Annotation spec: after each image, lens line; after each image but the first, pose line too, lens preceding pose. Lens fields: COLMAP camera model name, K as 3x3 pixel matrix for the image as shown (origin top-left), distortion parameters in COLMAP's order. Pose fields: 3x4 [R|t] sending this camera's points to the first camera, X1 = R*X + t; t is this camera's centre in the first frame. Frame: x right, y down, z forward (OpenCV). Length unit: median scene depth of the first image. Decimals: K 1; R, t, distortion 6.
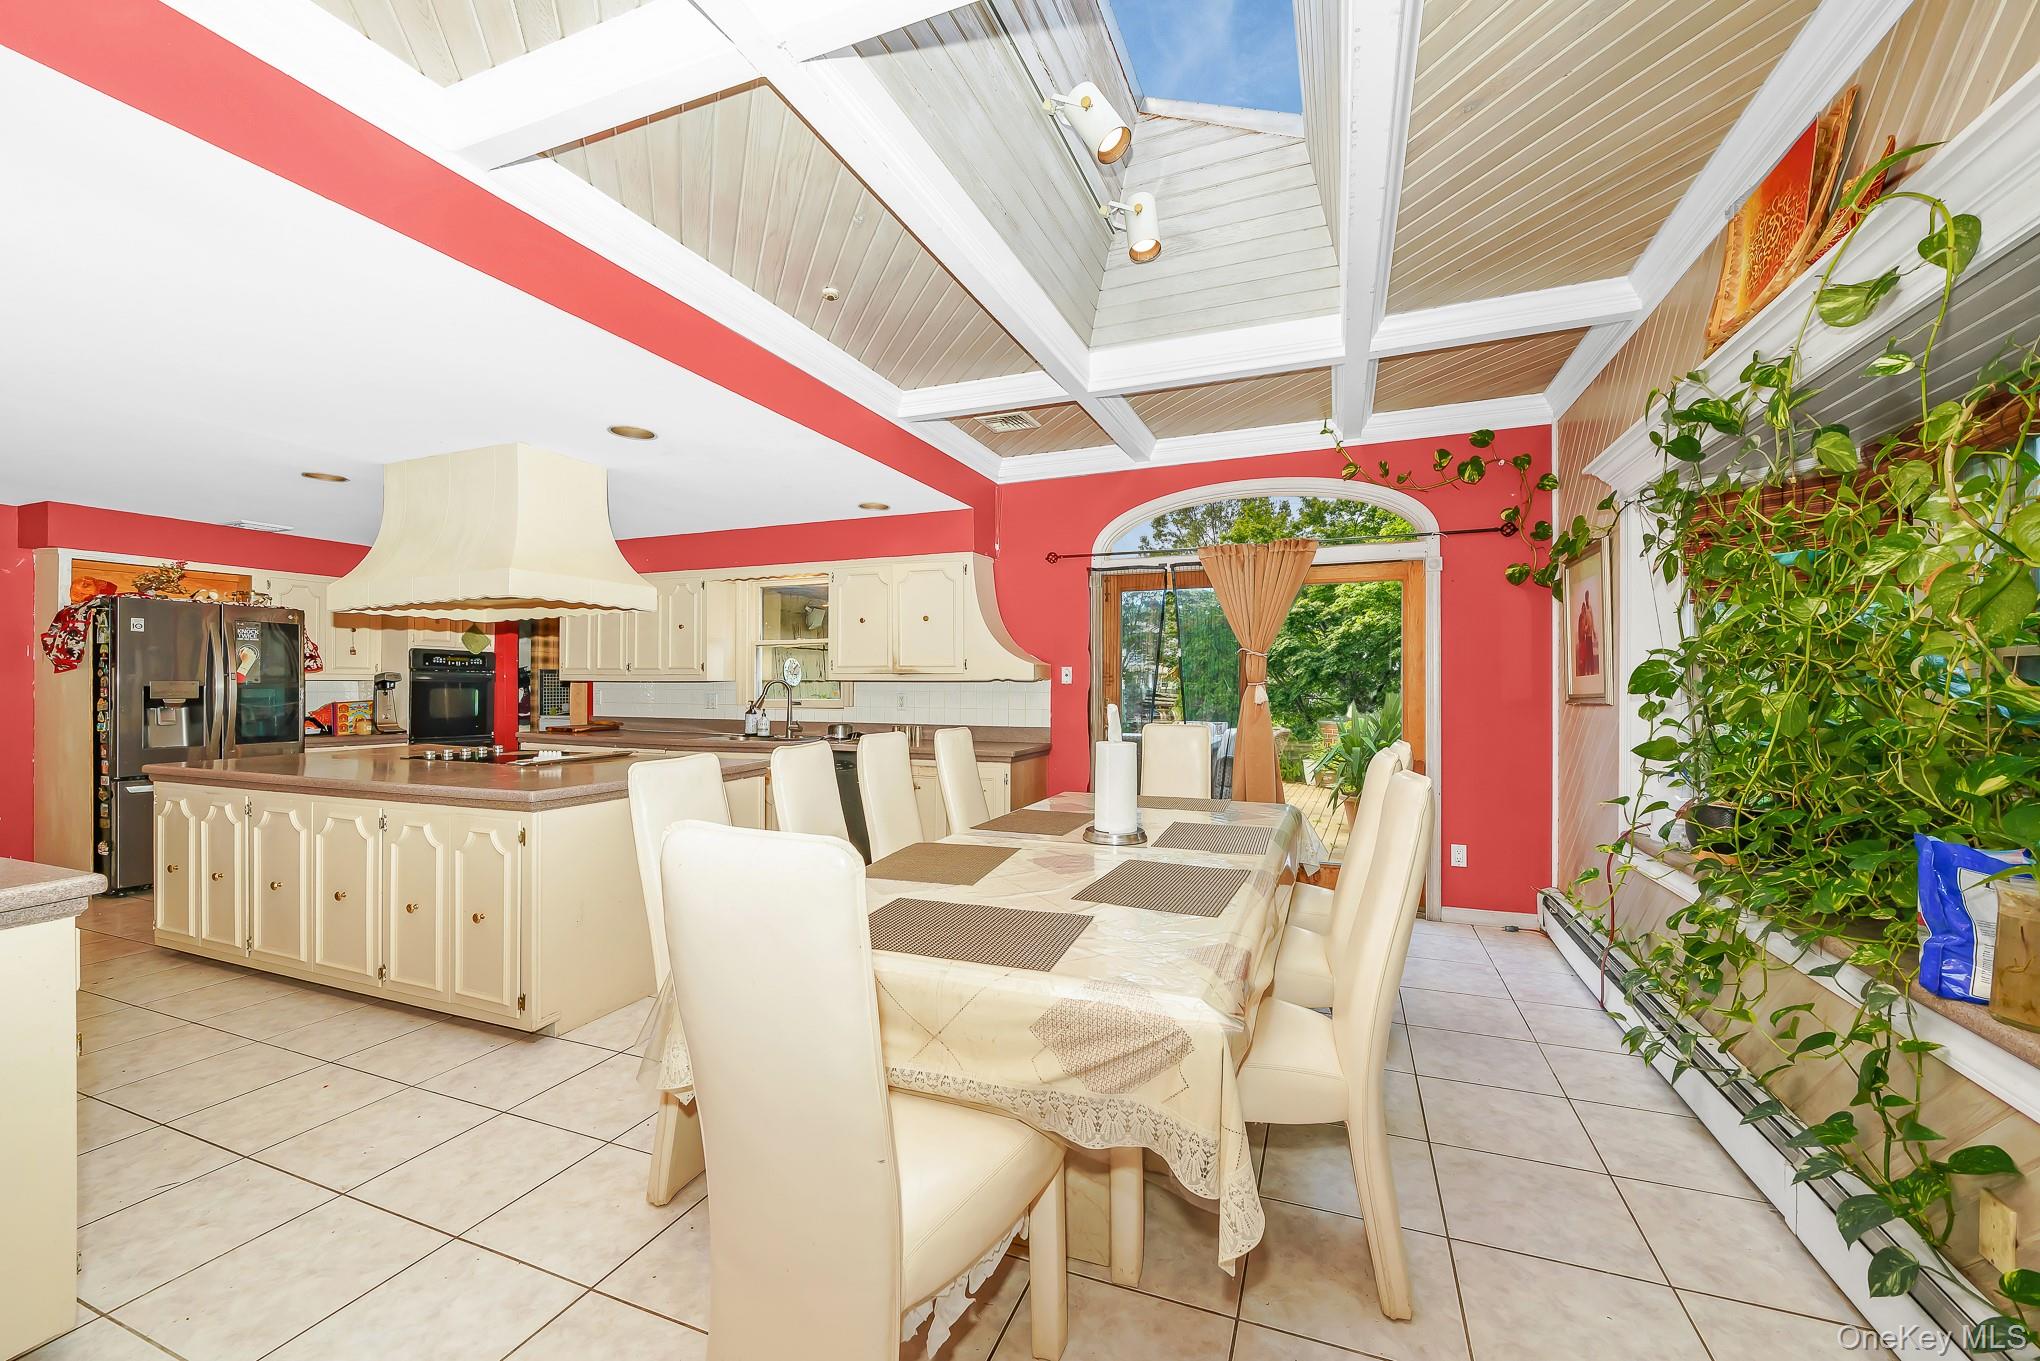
lens RADIAL K [[869.4, 0, 965.1], [0, 869.4, 677.0], [0, 0, 1]] dist [-0.017706, 0.000241]
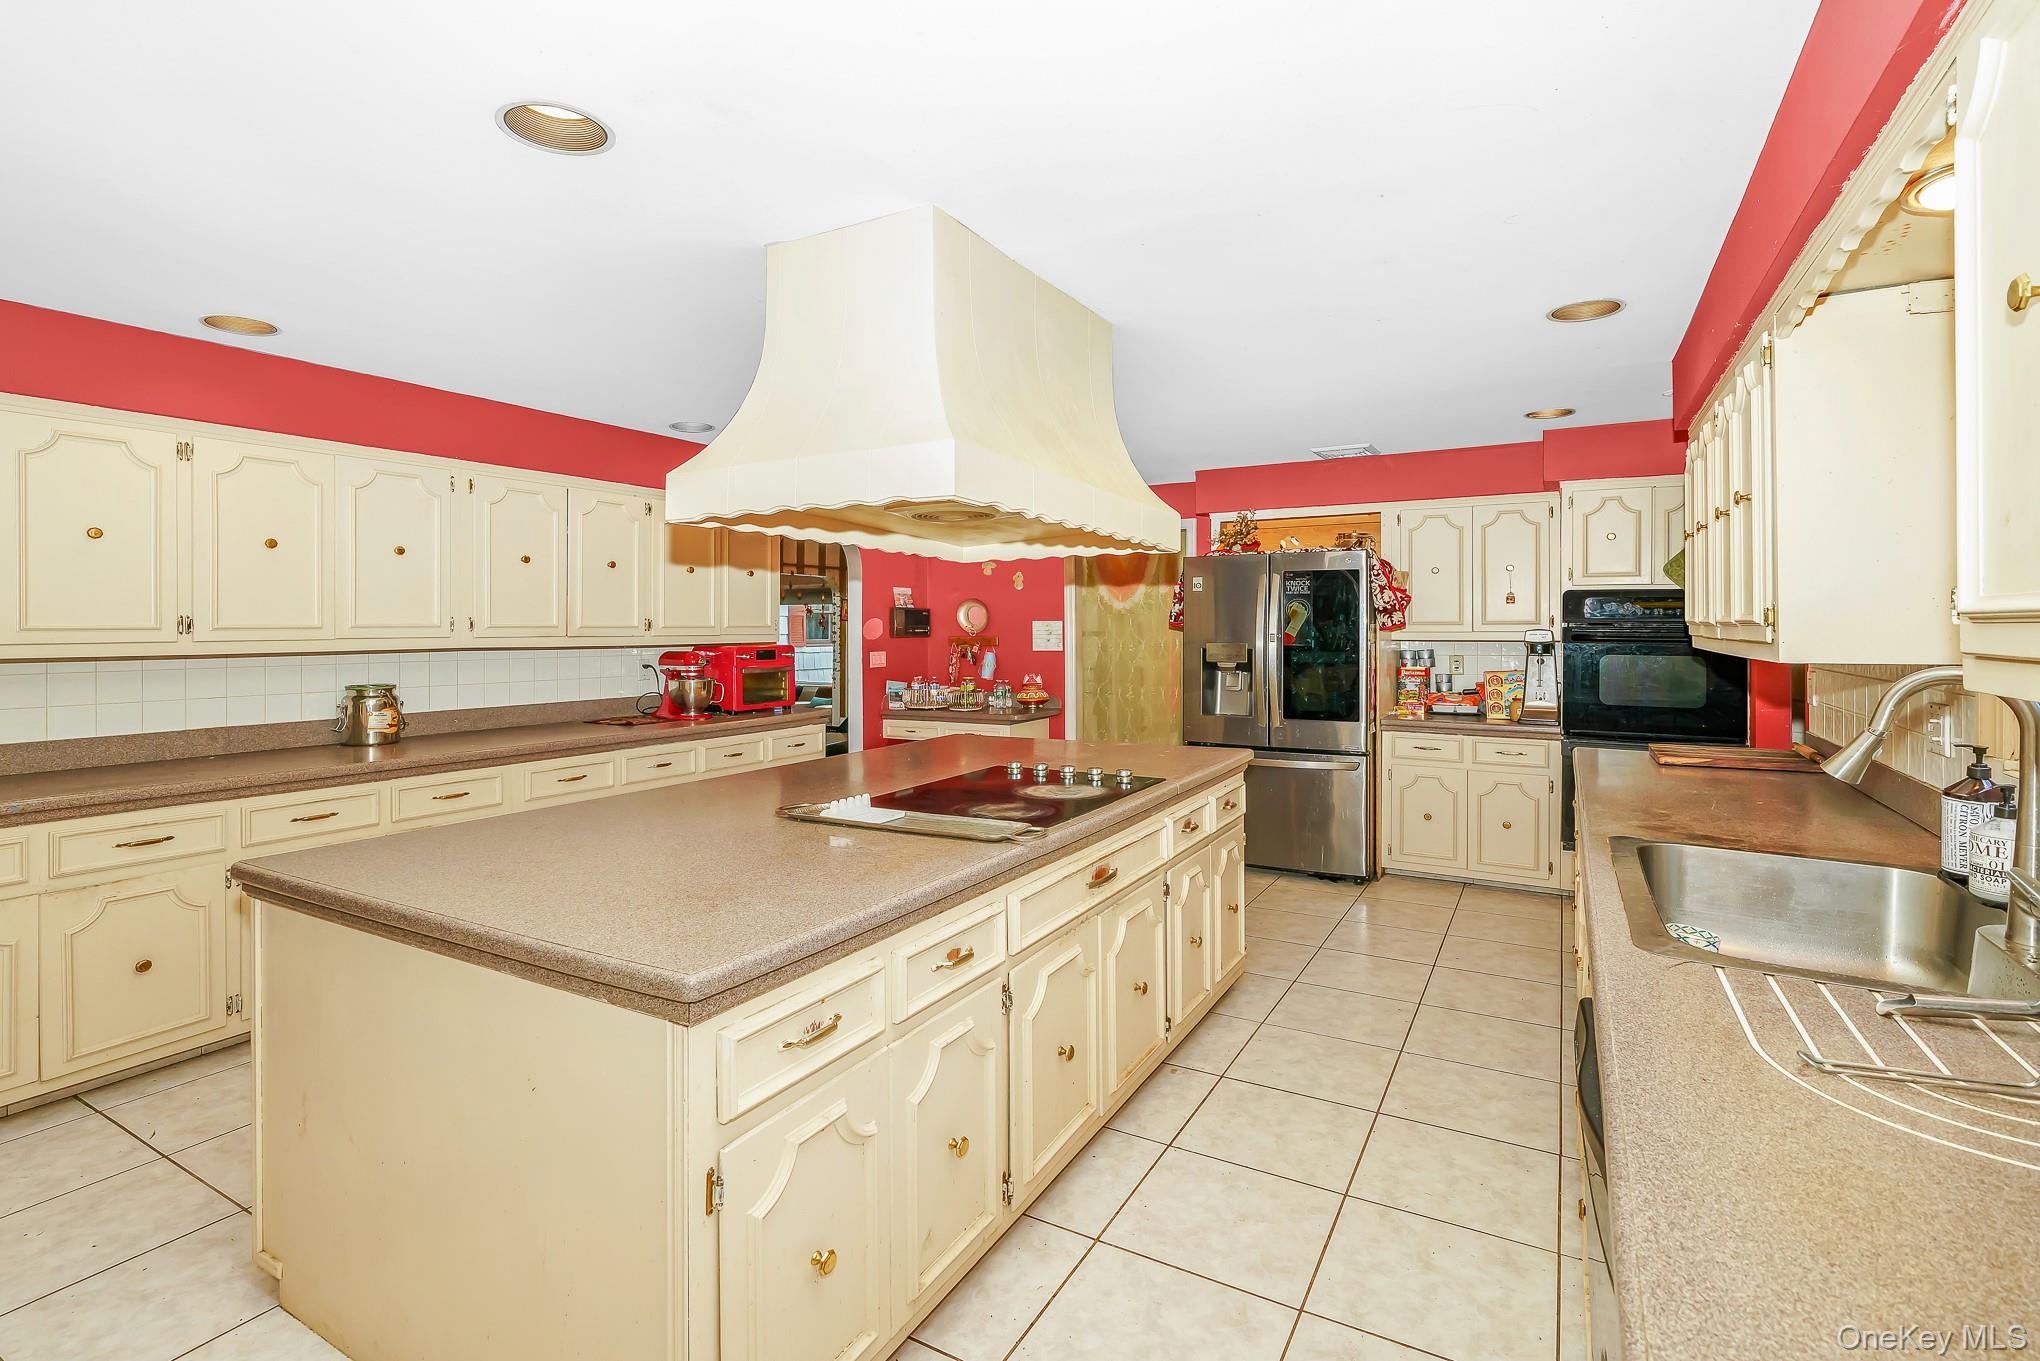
lens RADIAL K [[879.4, 0, 1021.3], [0, 879.4, 631.9], [0, 0, 1]] dist [-0.000516, -0.000330]
pose [[-0.073173, 0.004135, -0.997311, 0.030224], [0.011542, 0.999928, 0.003299, -0.011531], [0.997252, -0.011270, -0.073216, 0.776098]]
